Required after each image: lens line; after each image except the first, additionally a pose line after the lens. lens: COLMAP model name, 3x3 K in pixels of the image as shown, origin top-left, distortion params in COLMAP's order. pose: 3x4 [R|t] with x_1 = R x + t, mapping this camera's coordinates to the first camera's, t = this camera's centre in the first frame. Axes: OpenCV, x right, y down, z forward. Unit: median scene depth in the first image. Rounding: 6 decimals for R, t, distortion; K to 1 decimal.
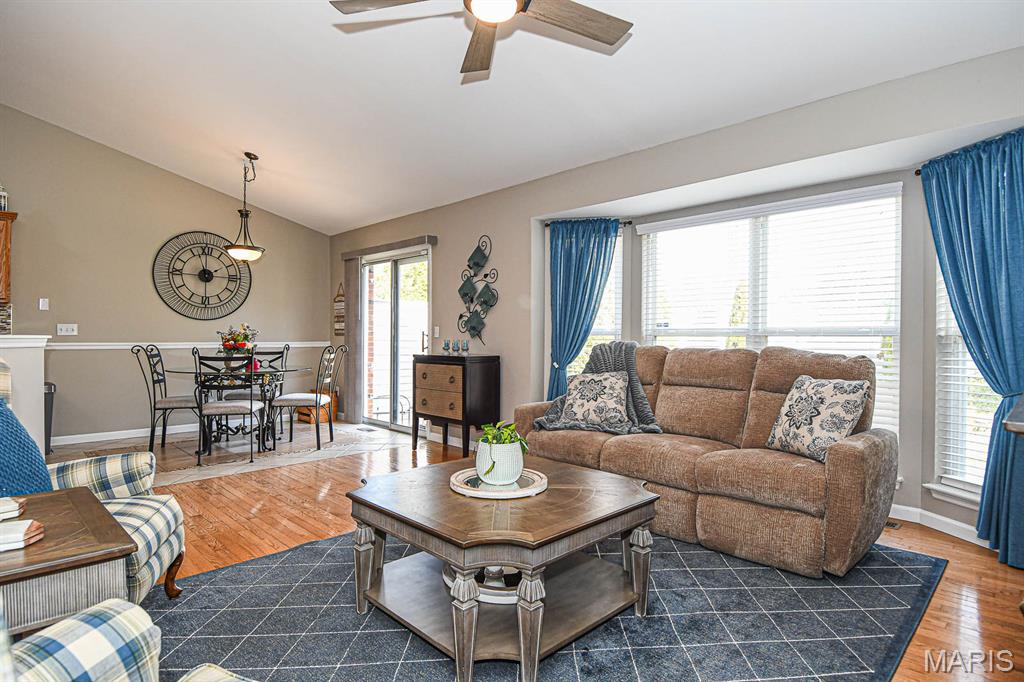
lens RADIAL K [[550.7, 0, 505.1], [0, 550.7, 334.7], [0, 0, 1]] dist [0.018440, -0.028861]
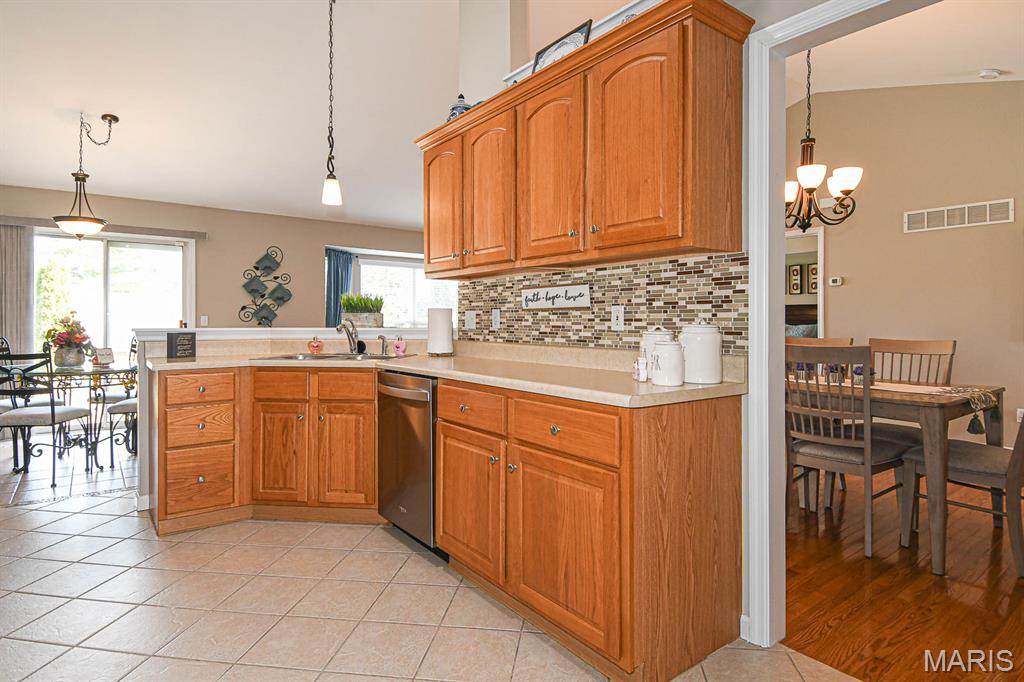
lens RADIAL K [[550.7, 0, 503.6], [0, 550.7, 327.4], [0, 0, 1]] dist [0.018440, -0.028861]
pose [[0.155656, -0.014502, 0.987705, -1.180238], [-0.013403, 0.999769, 0.016792, -0.018008], [-0.987720, -0.015852, 0.155426, 0.253875]]
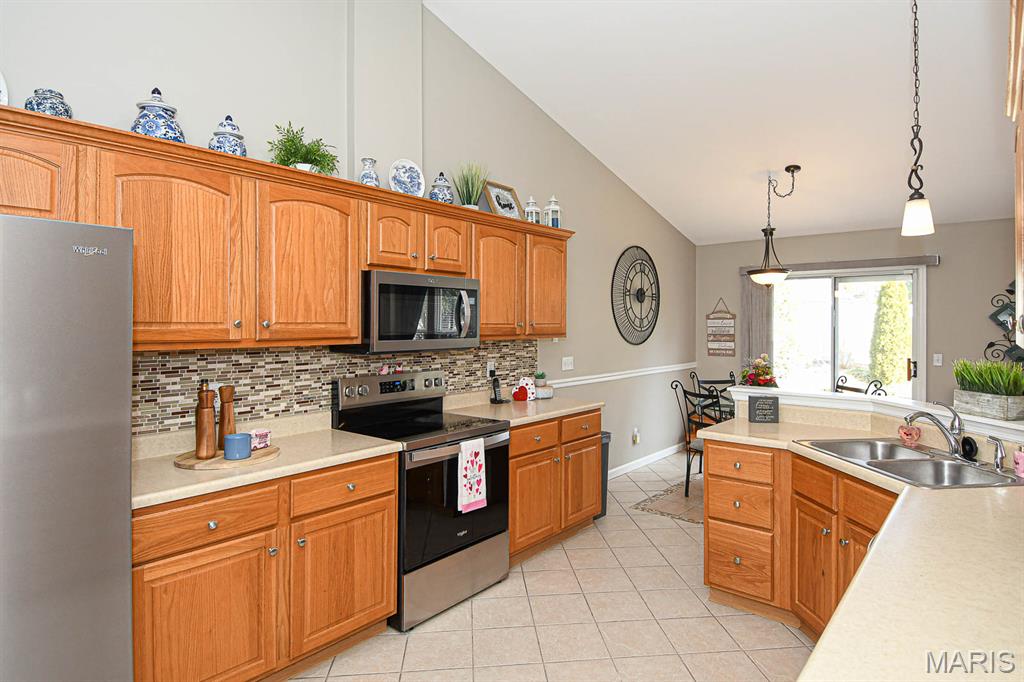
lens RADIAL K [[550.7, 0, 505.7], [0, 550.7, 334.5], [0, 0, 1]] dist [0.018440, -0.028861]
pose [[0.997441, -0.007344, 0.071113, -0.956176], [0.005733, 0.999723, 0.022831, -0.075572], [-0.071261, -0.022365, 0.997207, 0.142409]]
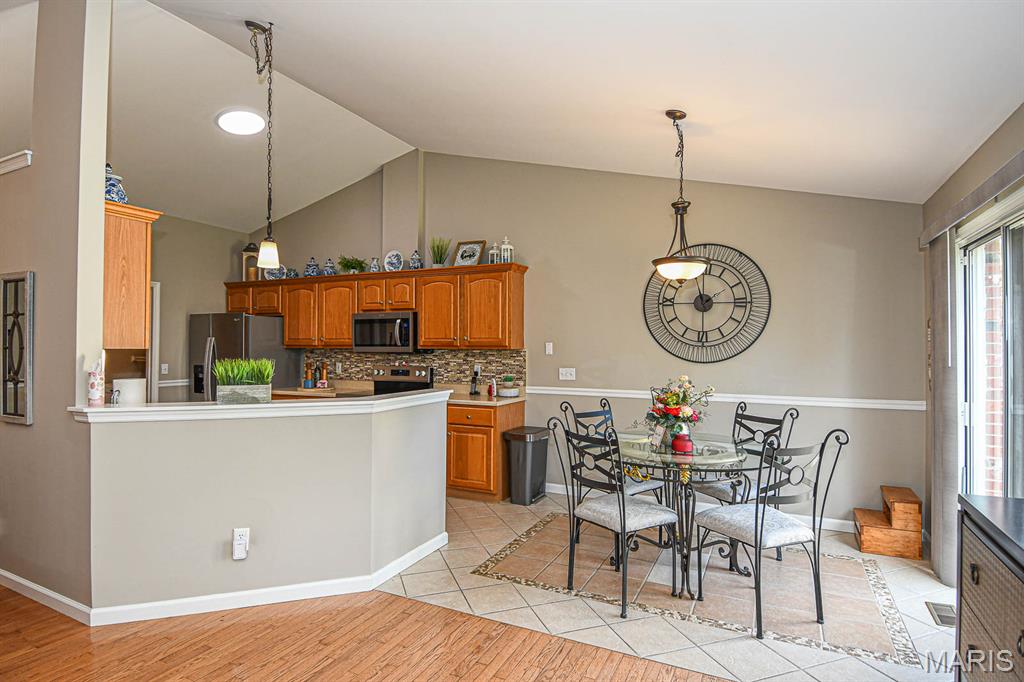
lens RADIAL K [[534.1, 0, 510.5], [0, 534.1, 346.4], [0, 0, 1]] dist [0.028224, -0.000283]
pose [[0.329215, -0.003510, -0.944248, 0.056390], [0.004098, 0.999989, -0.002288, -0.055856], [0.944246, -0.003116, 0.329226, 0.604104]]
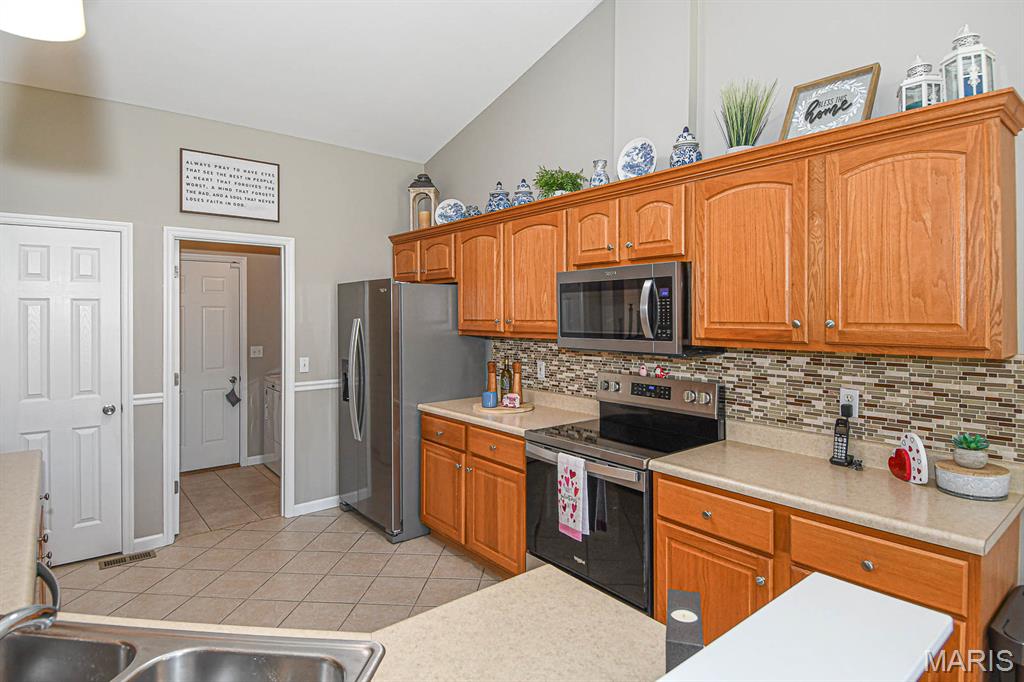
lens RADIAL K [[550.7, 0, 511.4], [0, 550.7, 318.2], [0, 0, 1]] dist [0.018440, -0.028861]
pose [[-0.099737, 0.004929, -0.995002, -0.484276], [0.011915, 0.999922, 0.003759, -0.080788], [0.994942, -0.011480, -0.099788, 0.667560]]
